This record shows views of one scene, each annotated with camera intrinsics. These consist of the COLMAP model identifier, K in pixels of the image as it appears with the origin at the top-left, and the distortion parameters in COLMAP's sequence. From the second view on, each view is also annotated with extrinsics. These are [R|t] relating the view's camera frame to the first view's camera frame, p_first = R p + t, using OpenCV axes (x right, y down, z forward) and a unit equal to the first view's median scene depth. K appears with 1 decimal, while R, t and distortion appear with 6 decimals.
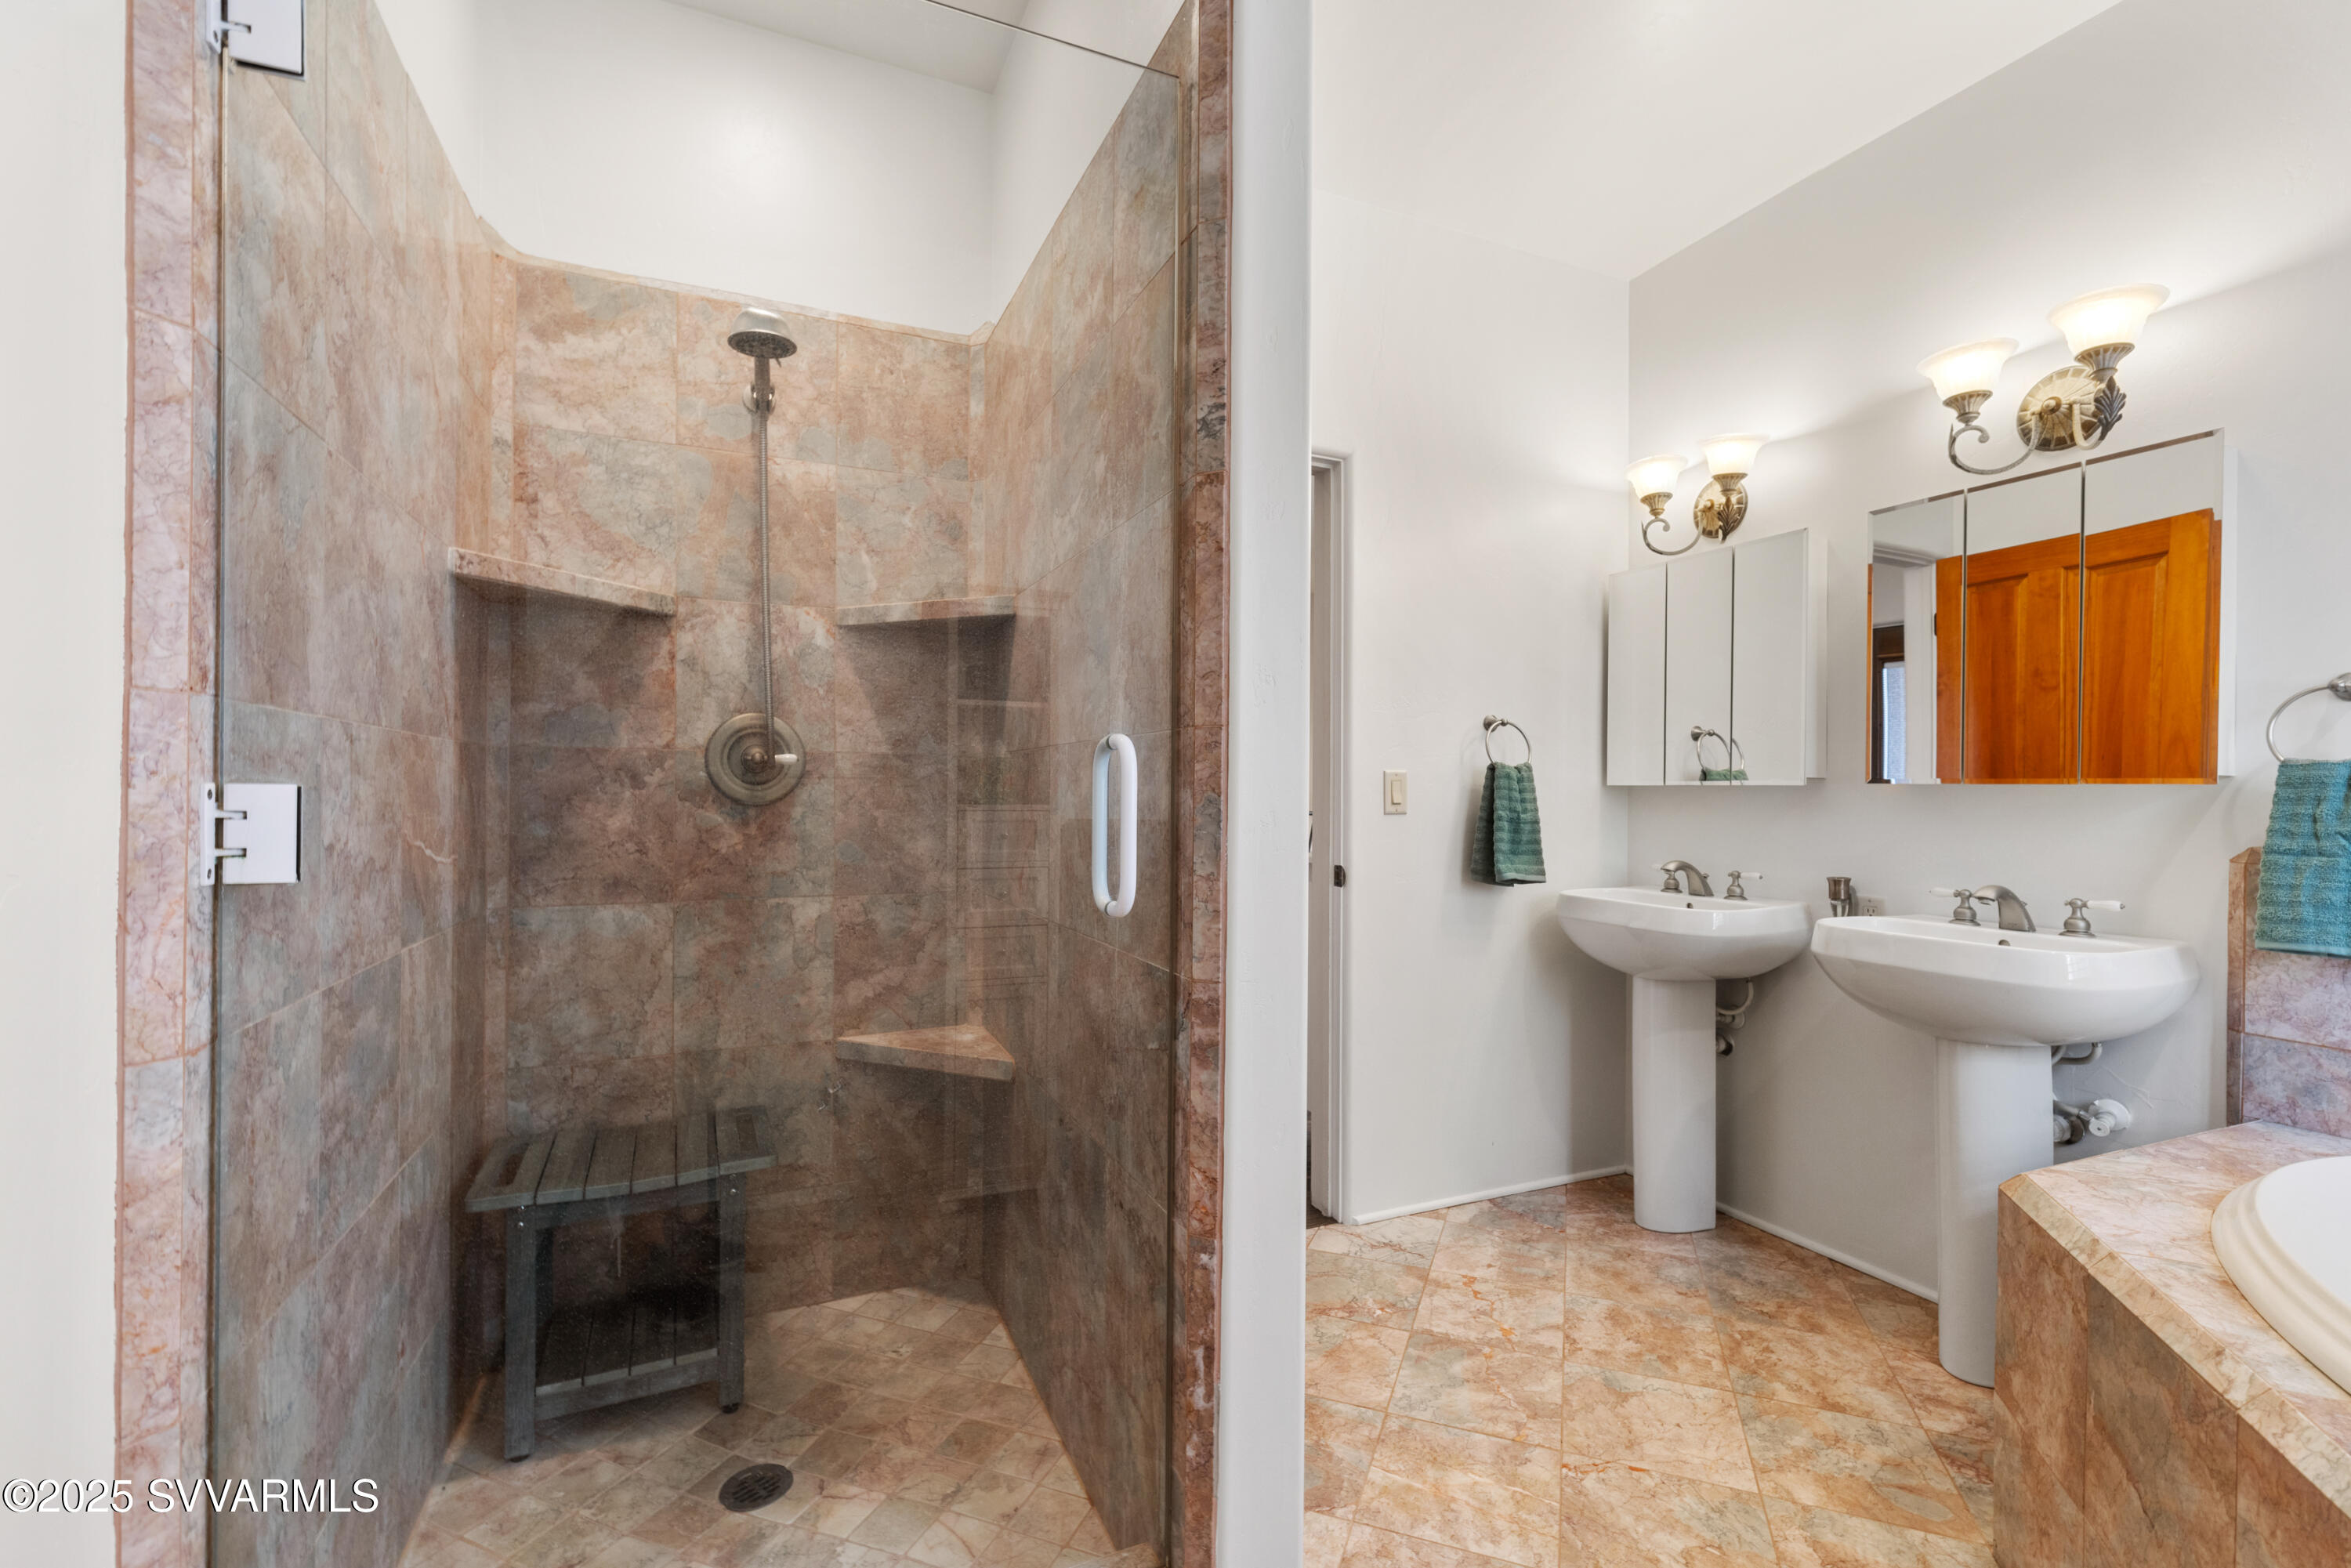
lens RADIAL K [[1036.9, 0, 1179.3], [0, 1036.9, 789.3], [0, 0, 1]] dist [-0.001514, 0.001510]
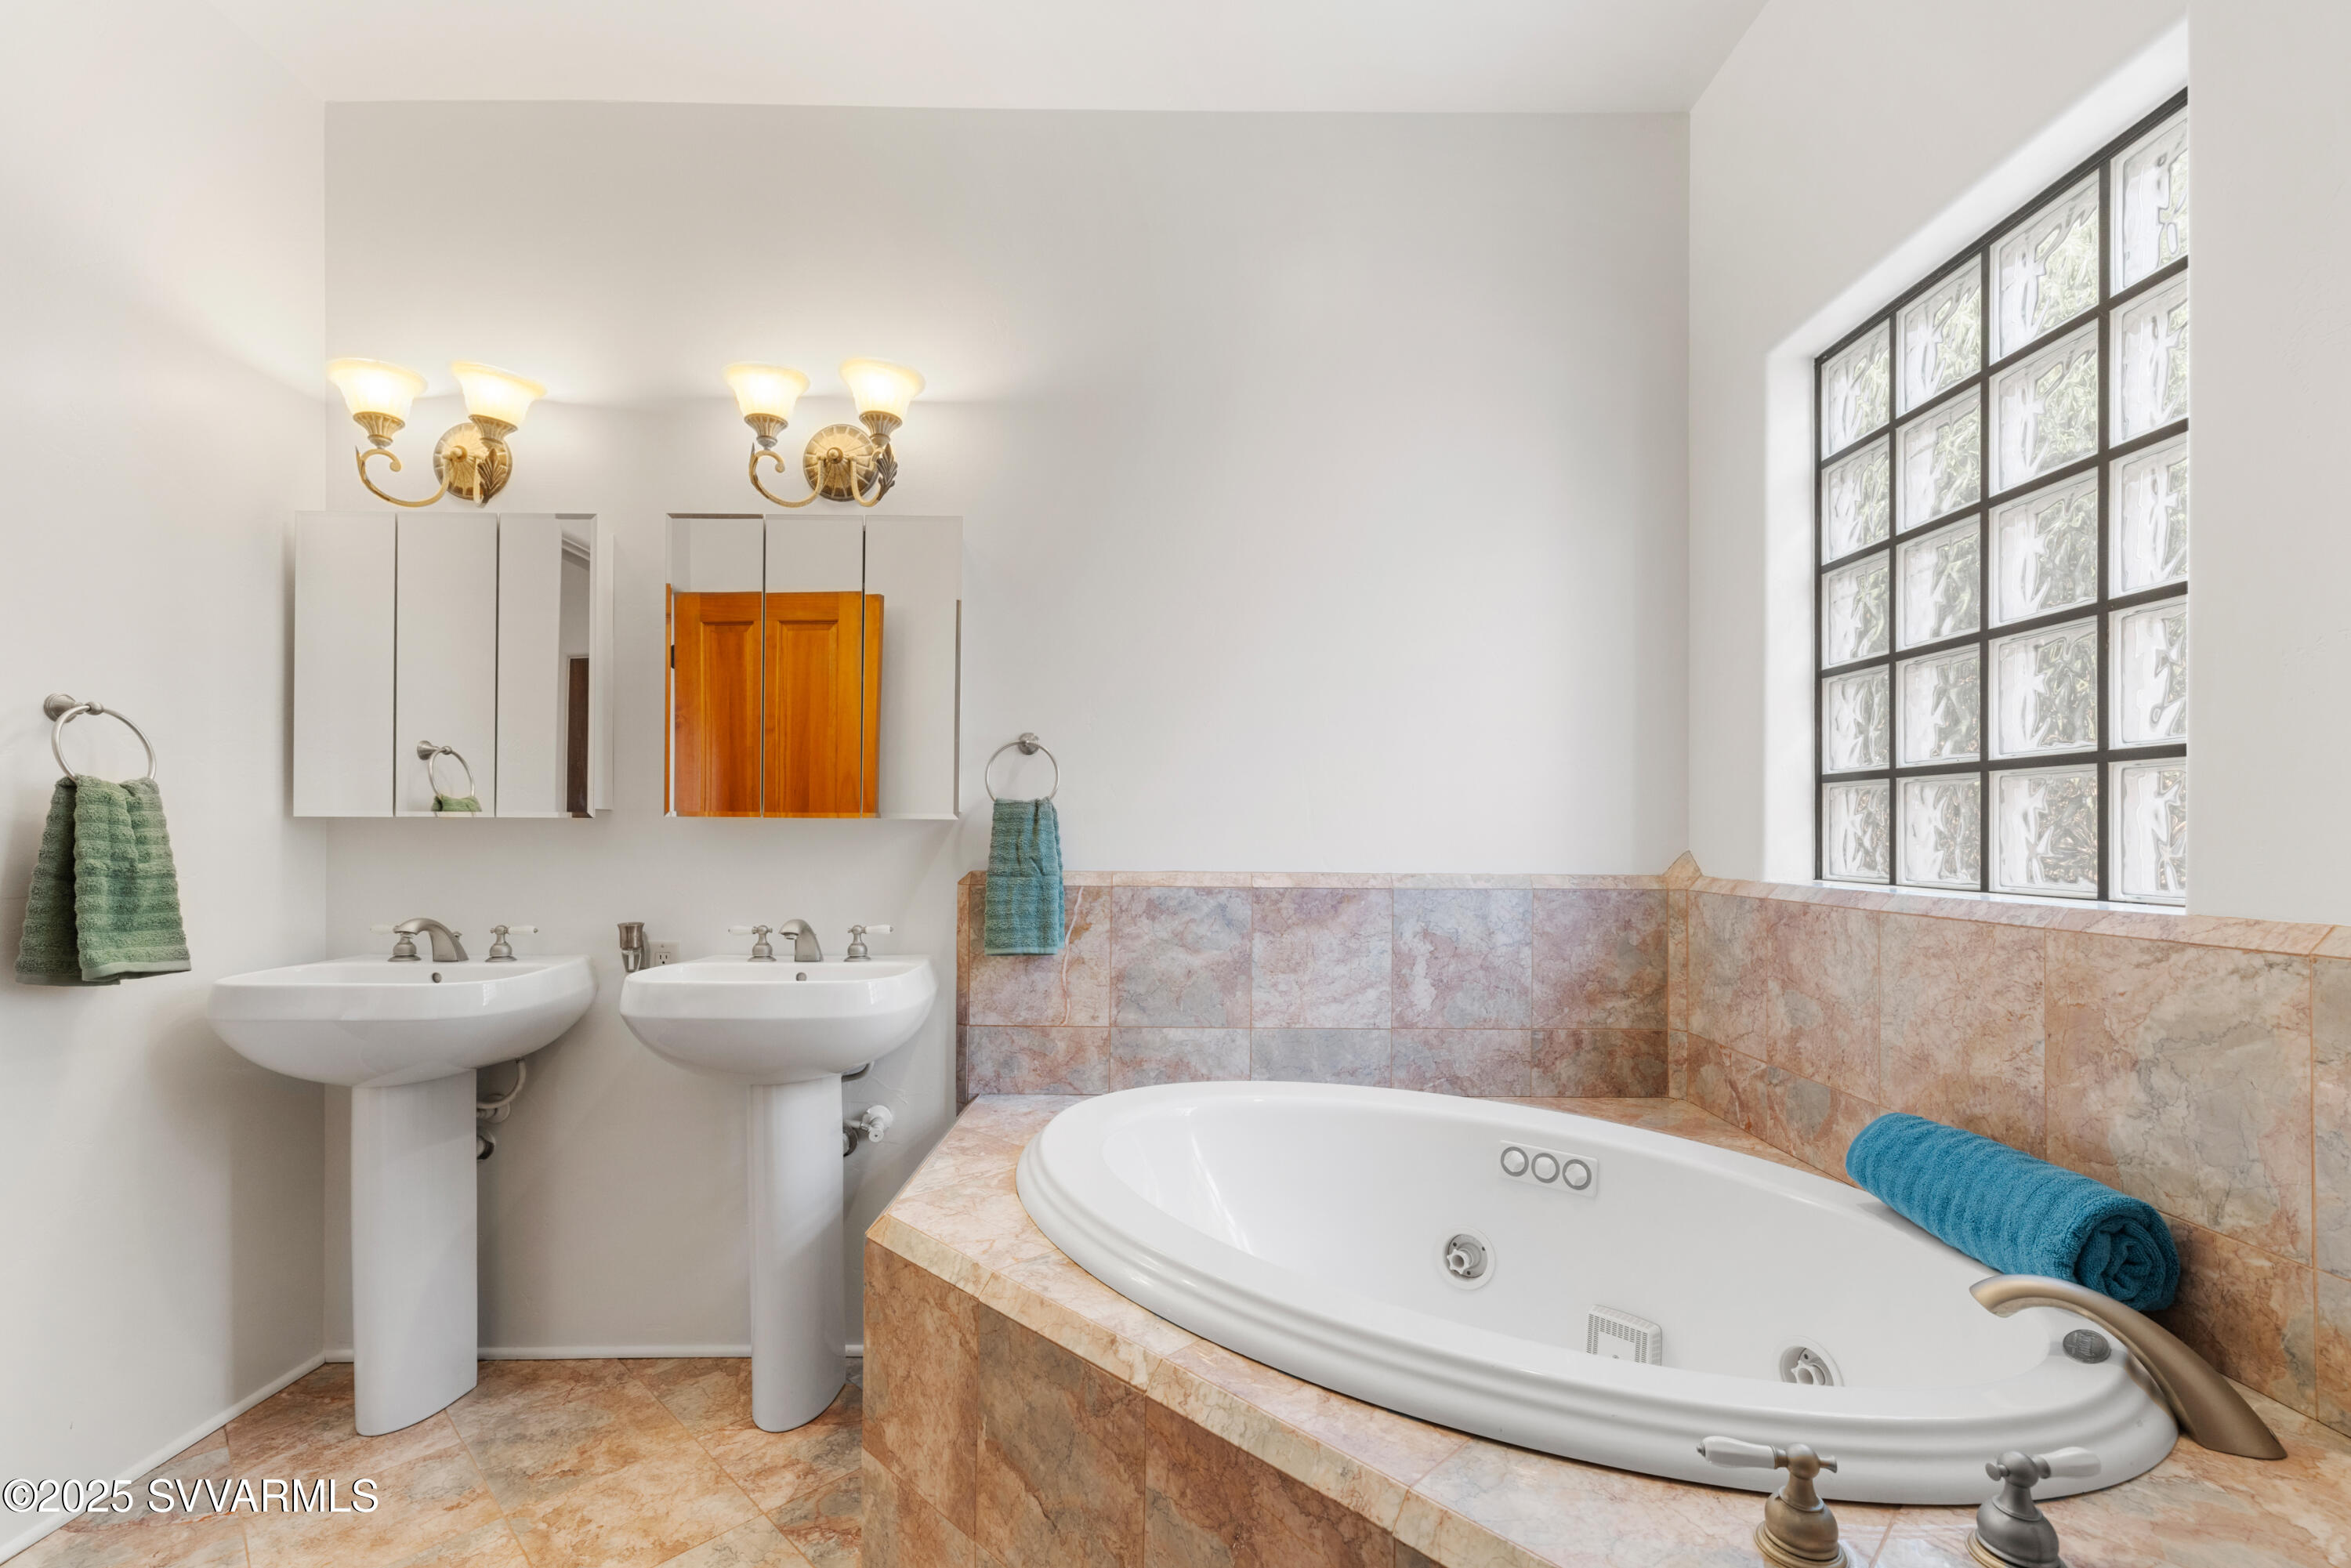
lens RADIAL K [[1028.2, 0, 1179.0], [0, 1028.2, 834.3], [0, 0, 1]] dist [-0.001173, 0.001662]
pose [[0.393420, -0.008594, 0.919319, 0.020494], [-0.001337, 0.999950, 0.009920, 0.000424], [-0.919358, -0.005132, 0.393389, 0.247395]]
